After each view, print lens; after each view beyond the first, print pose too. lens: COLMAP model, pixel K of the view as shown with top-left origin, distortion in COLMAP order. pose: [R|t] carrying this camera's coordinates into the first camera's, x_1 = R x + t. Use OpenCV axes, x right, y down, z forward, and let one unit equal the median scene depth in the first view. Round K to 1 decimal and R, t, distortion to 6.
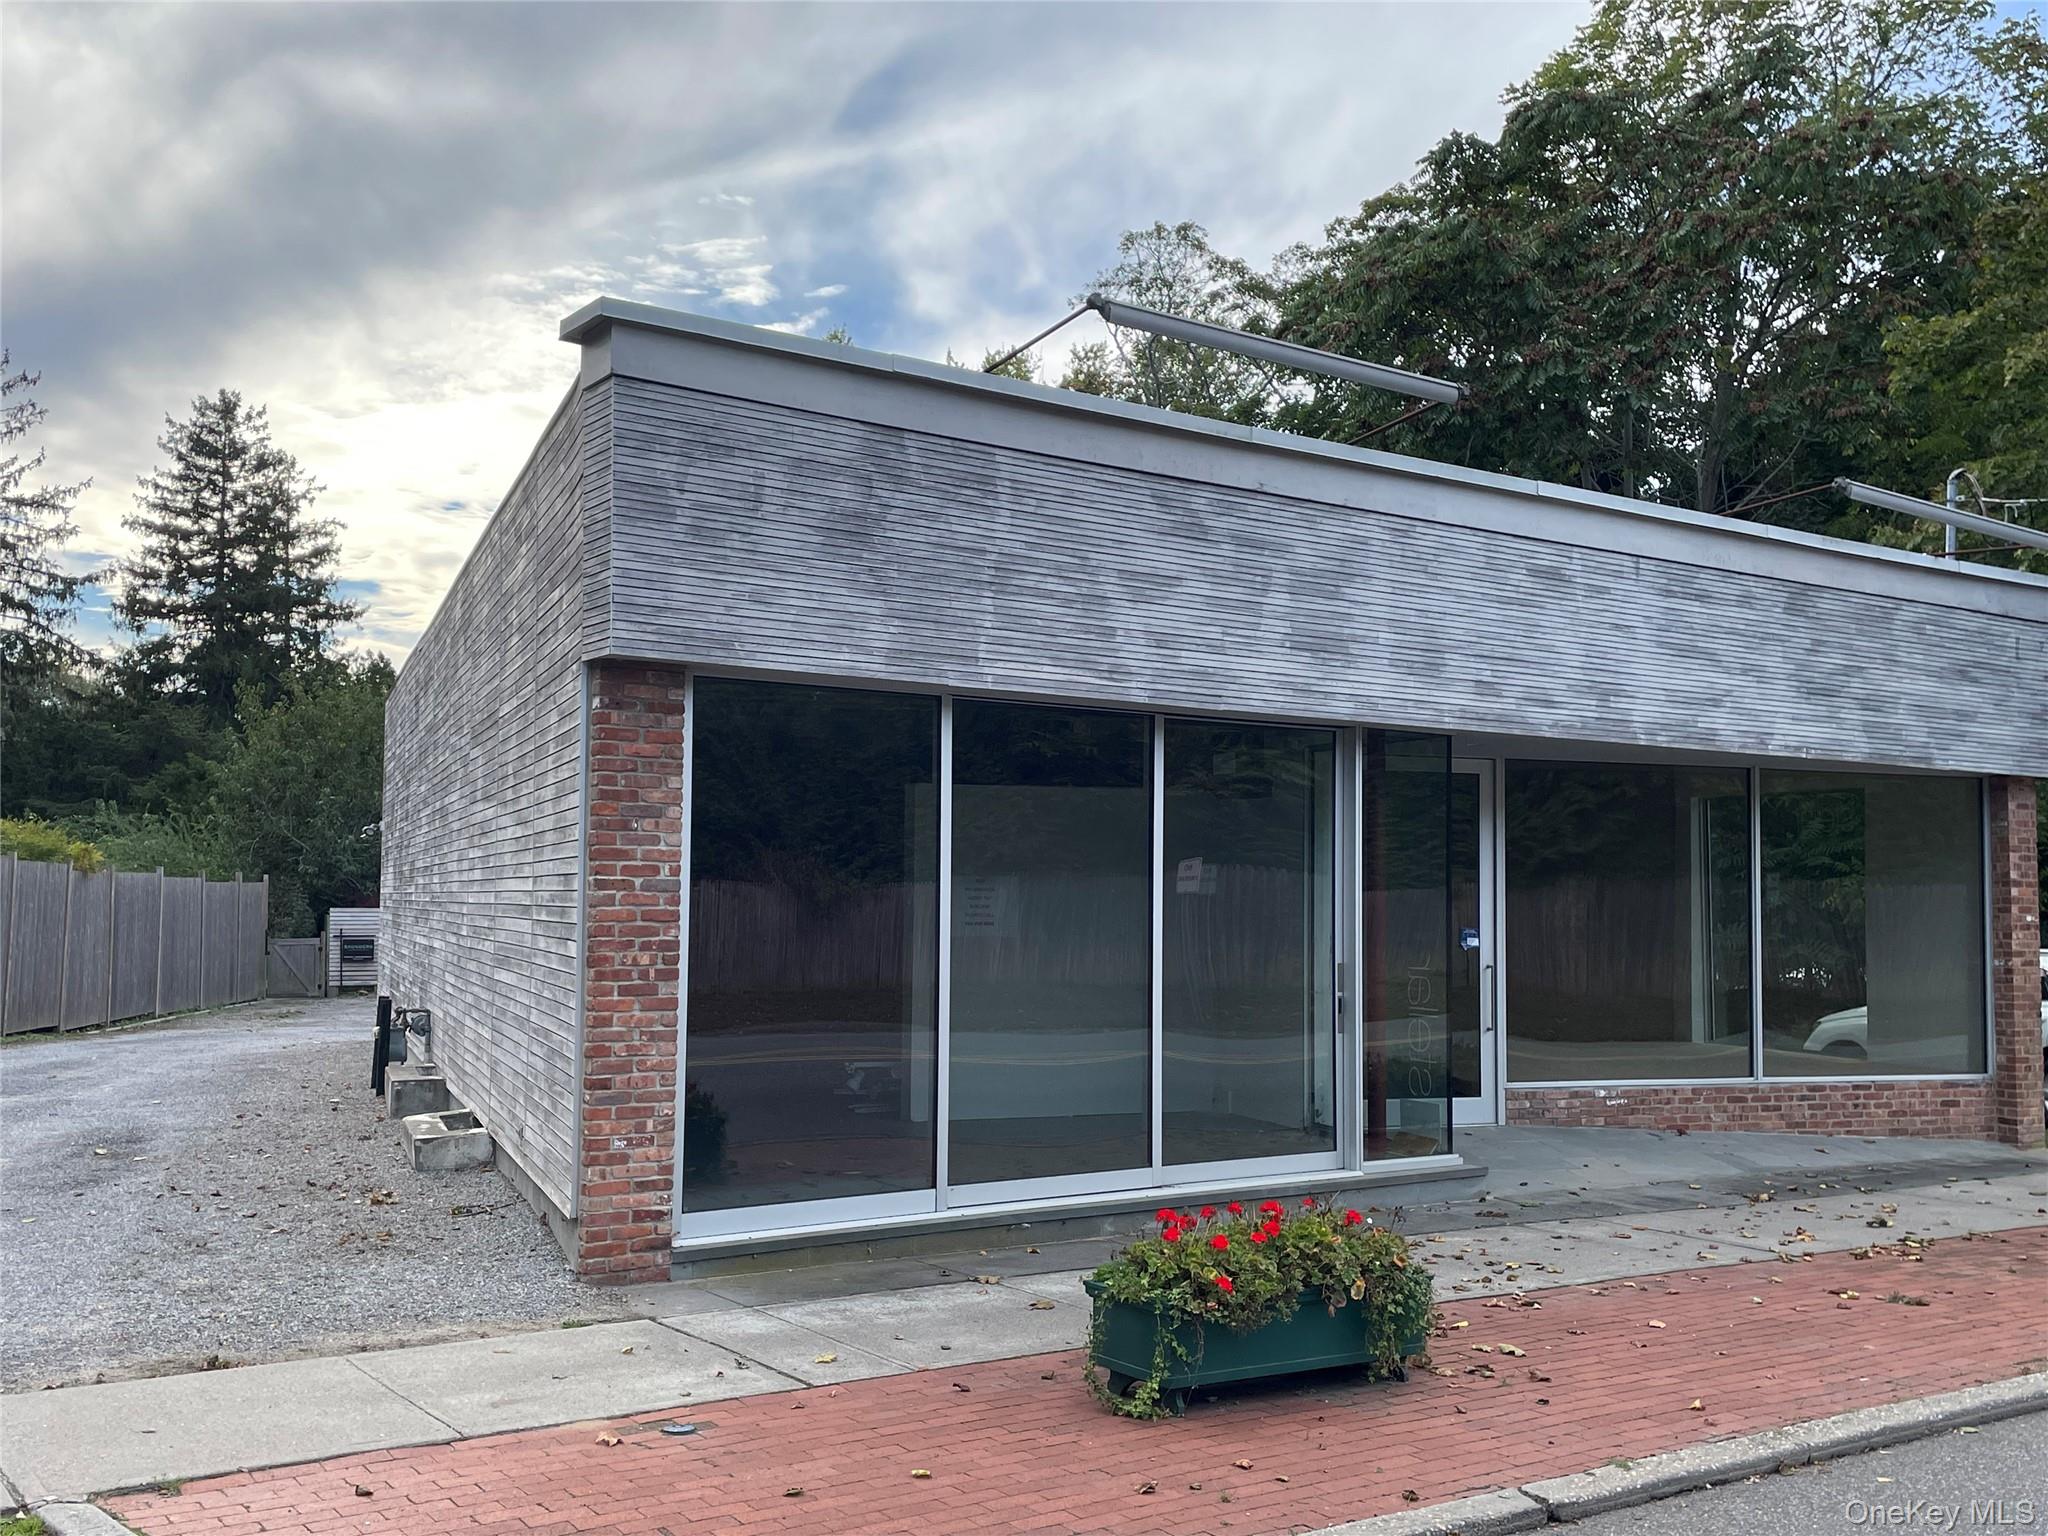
lens RADIAL K [[1950.2, 0, 1026.8], [0, 1950.2, 811.2], [0, 0, 1]] dist [0.125040, -0.157504]
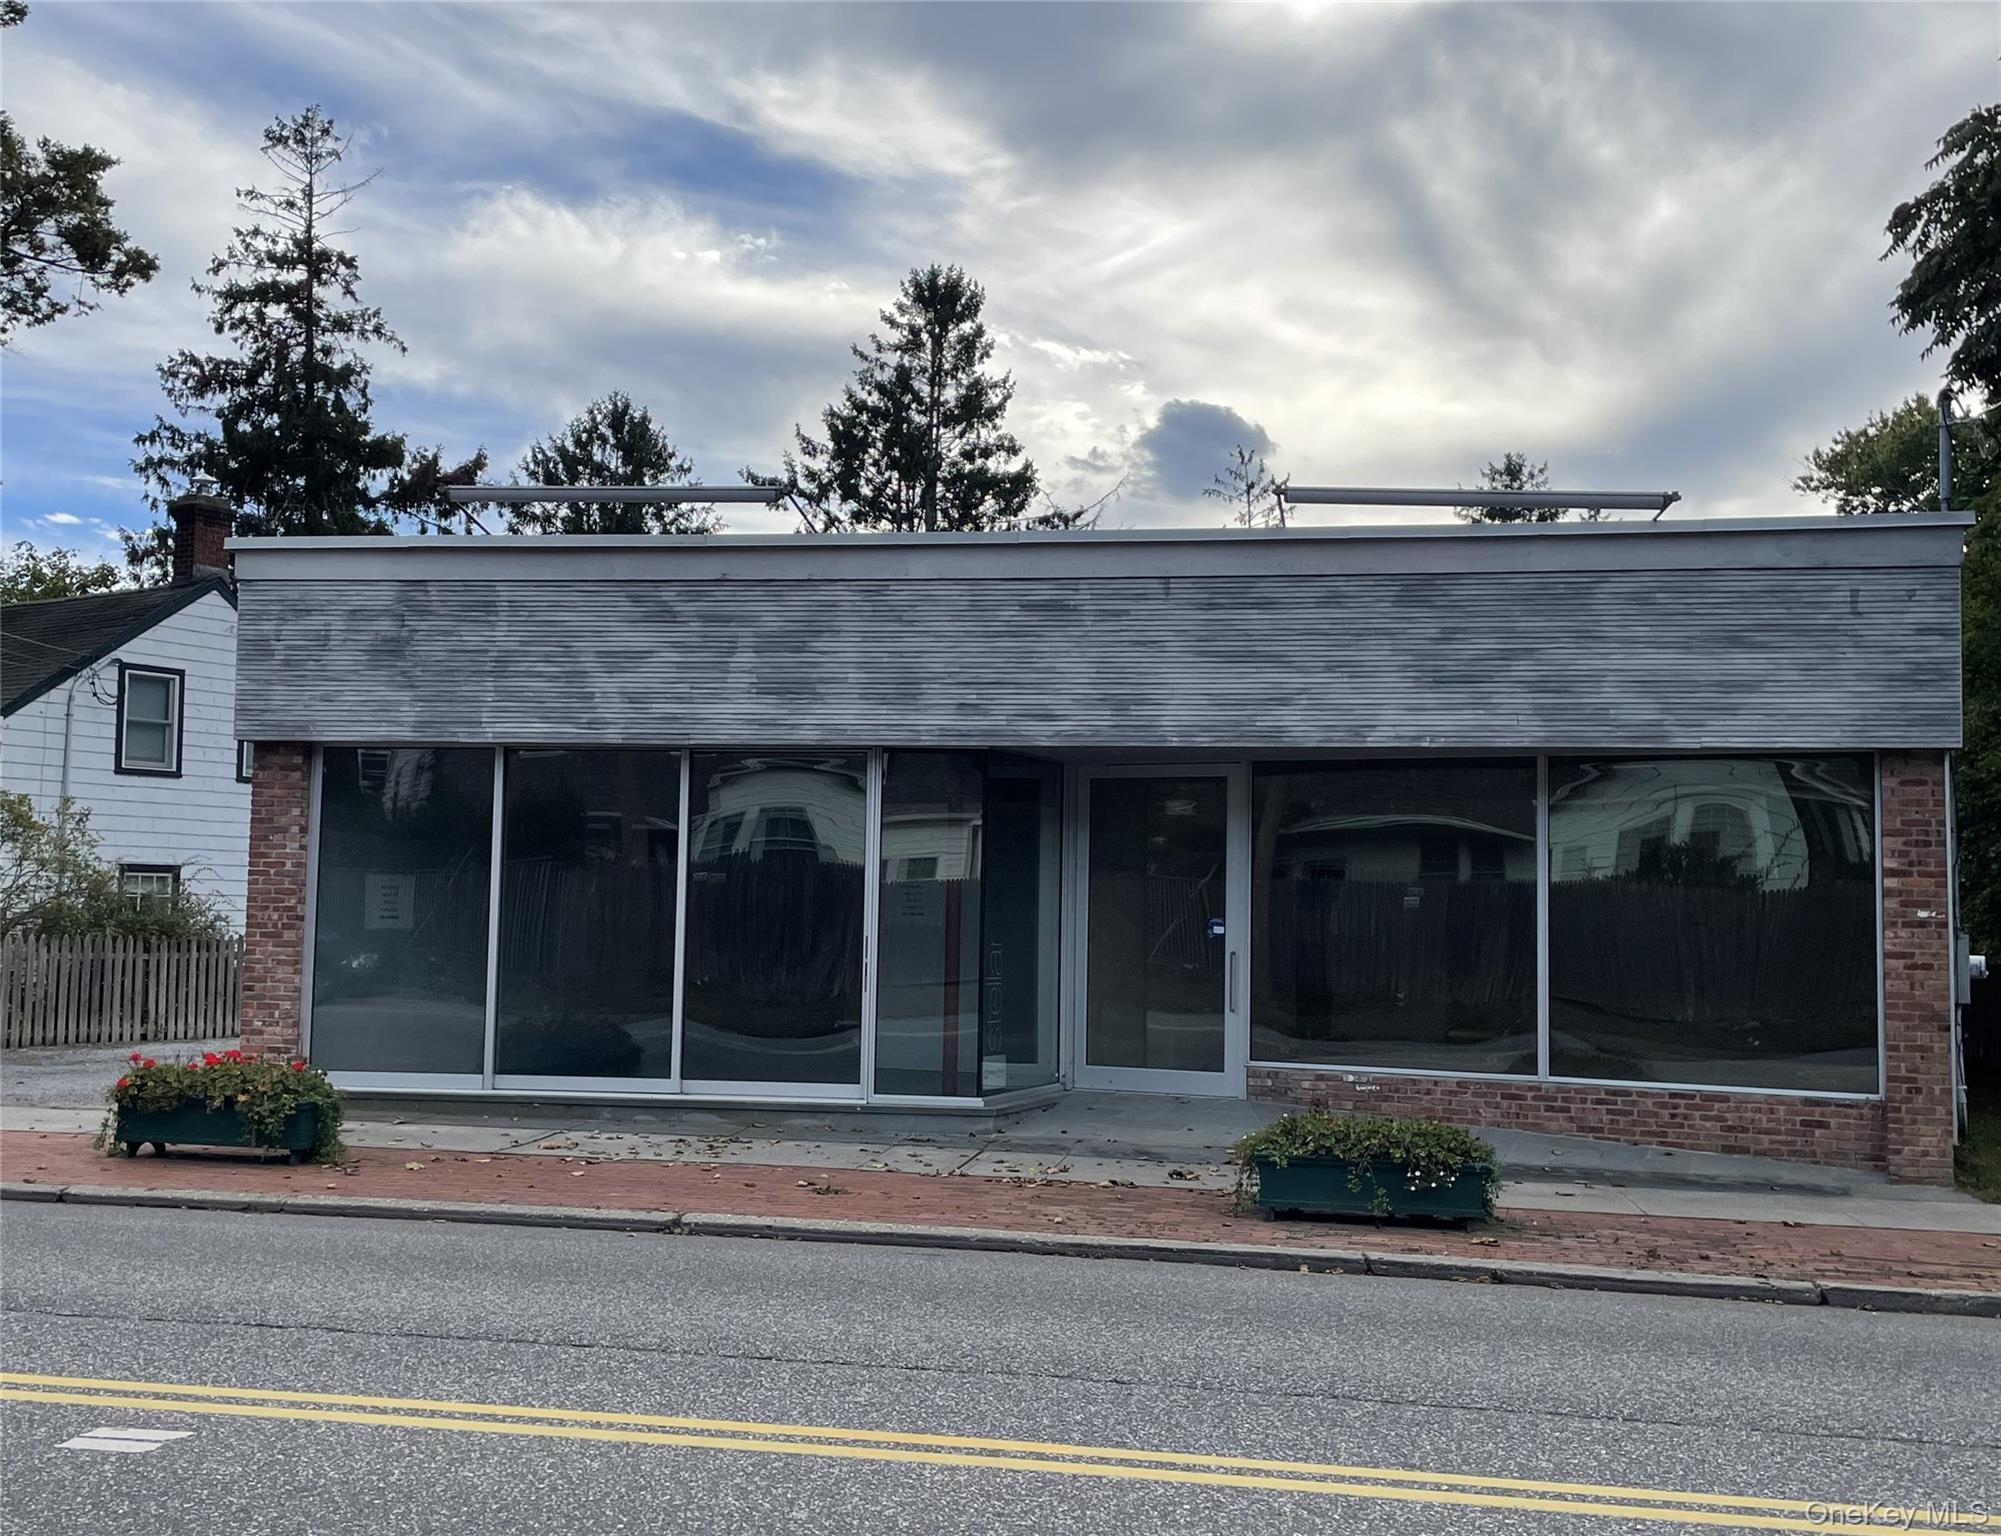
lens RADIAL K [[2034.6, 0, 995.4], [0, 2034.6, 800.7], [0, 0, 1]] dist [0.151552, -0.292409]
pose [[0.711582, -0.037886, -0.701581, 0.999770], [0.020711, 0.999242, -0.032954, 0.031212], [0.702298, 0.008919, 0.711828, 0.109001]]
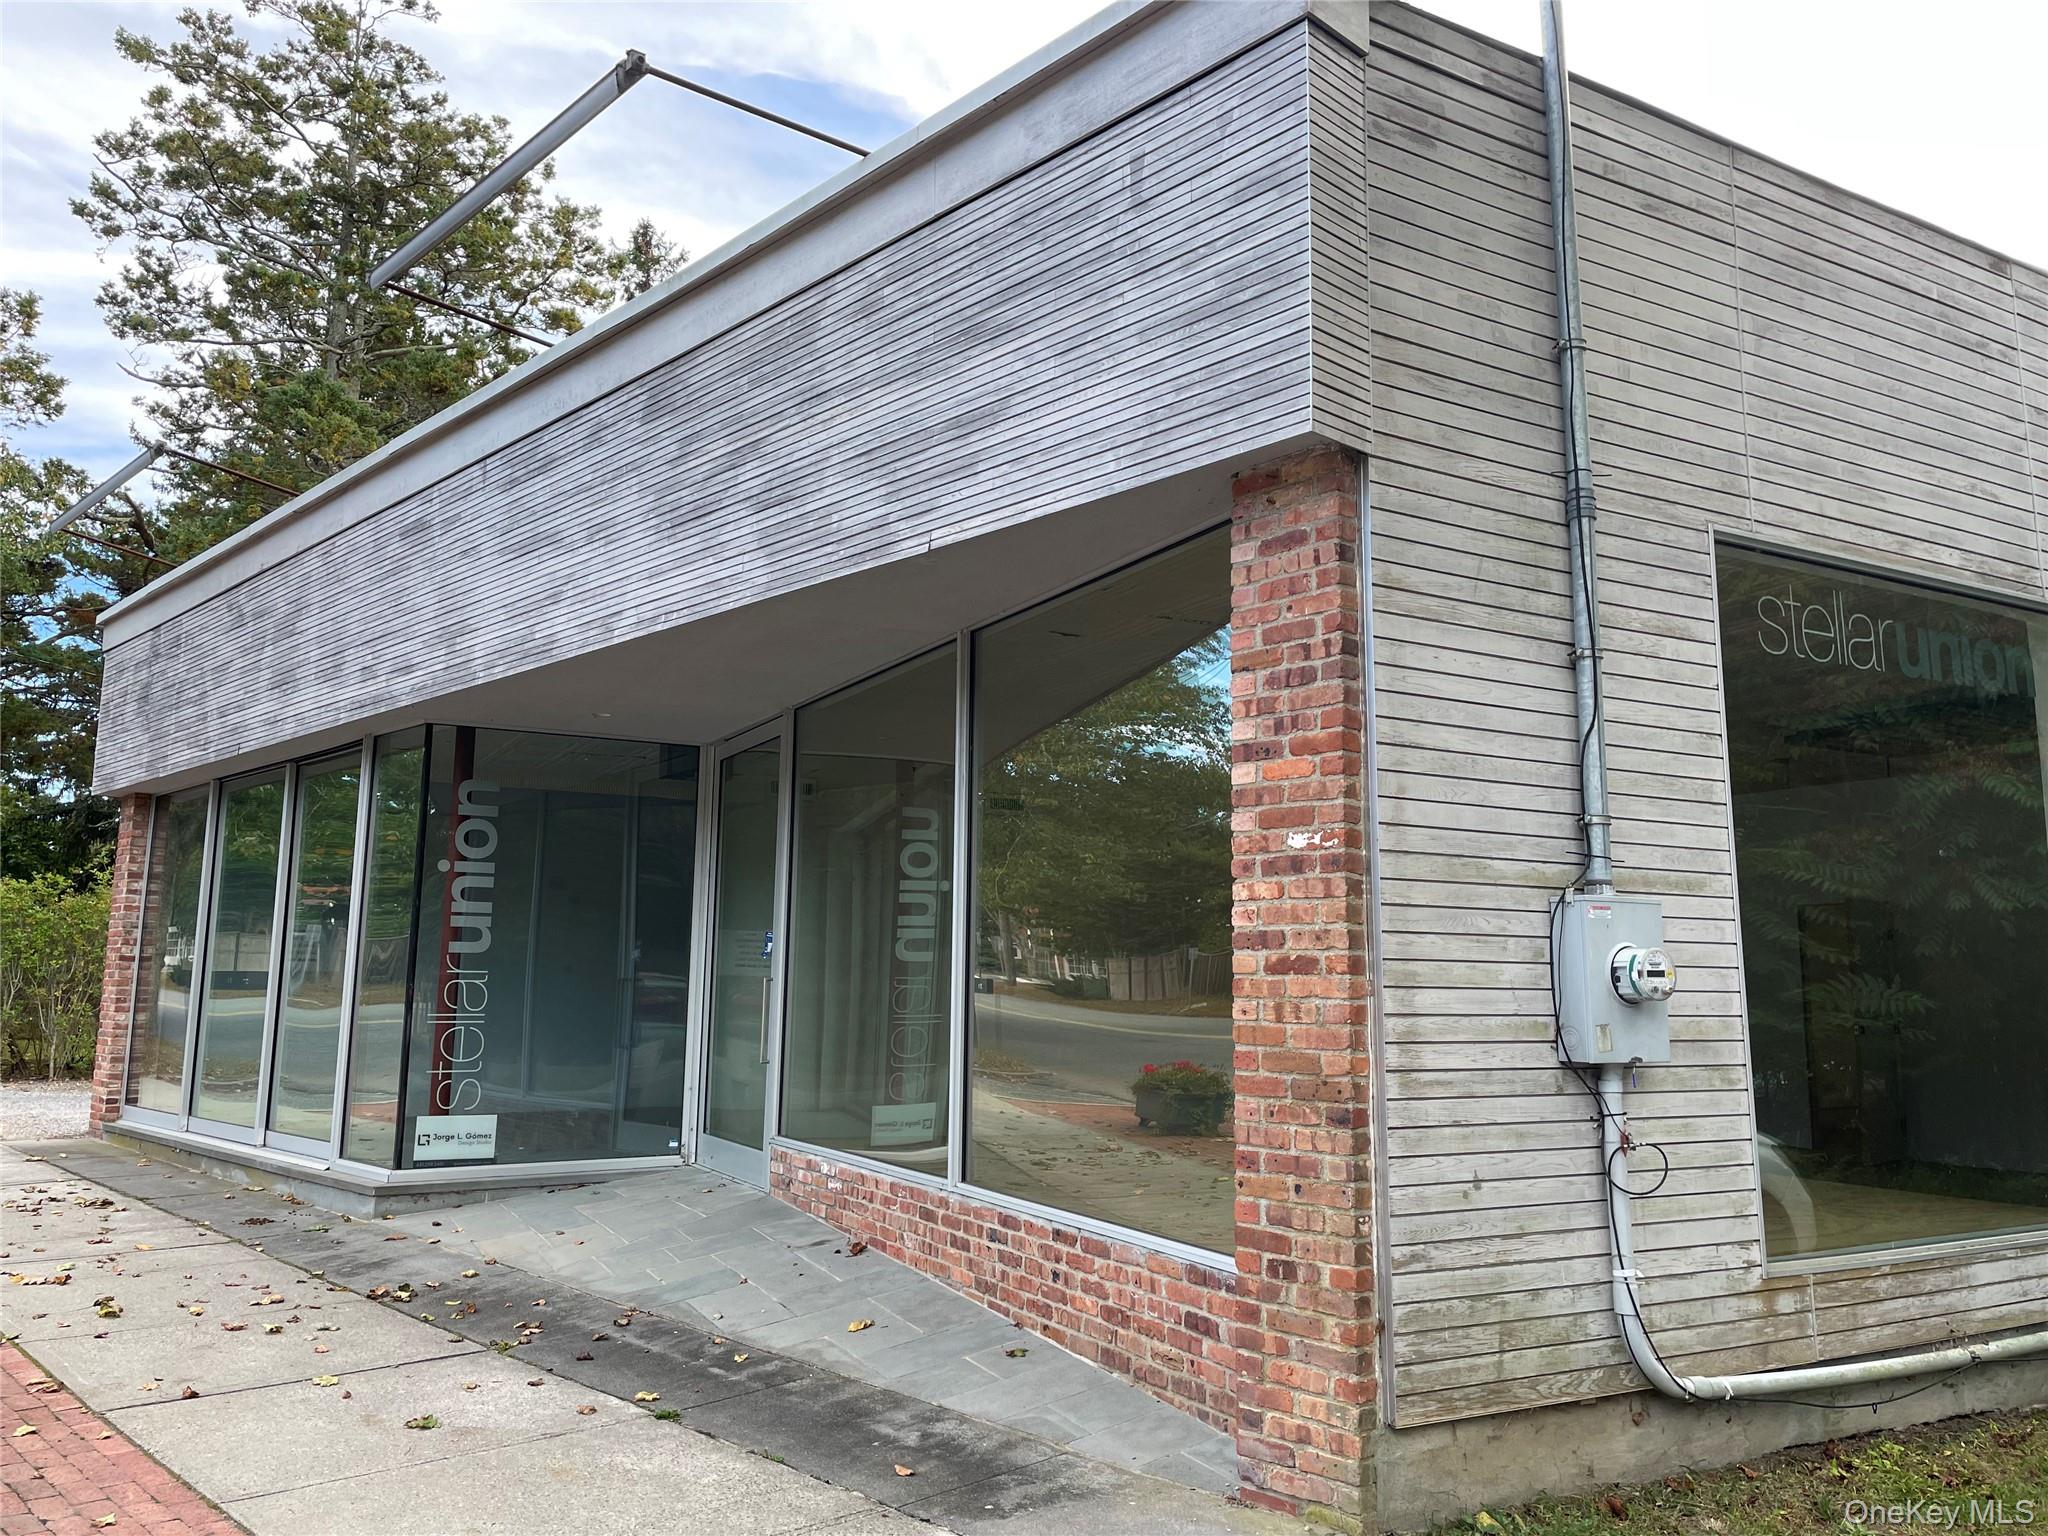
lens RADIAL K [[1552.9, 0, 1024.0], [0, 1552.9, 768.0], [0, 0, 1]] dist [0.067057, -0.001356]
pose [[0.136599, -0.146534, -0.979729, 0.916370], [0.035672, 0.989085, -0.142959, 0.093822], [0.989984, -0.015421, 0.140335, 1.080559]]
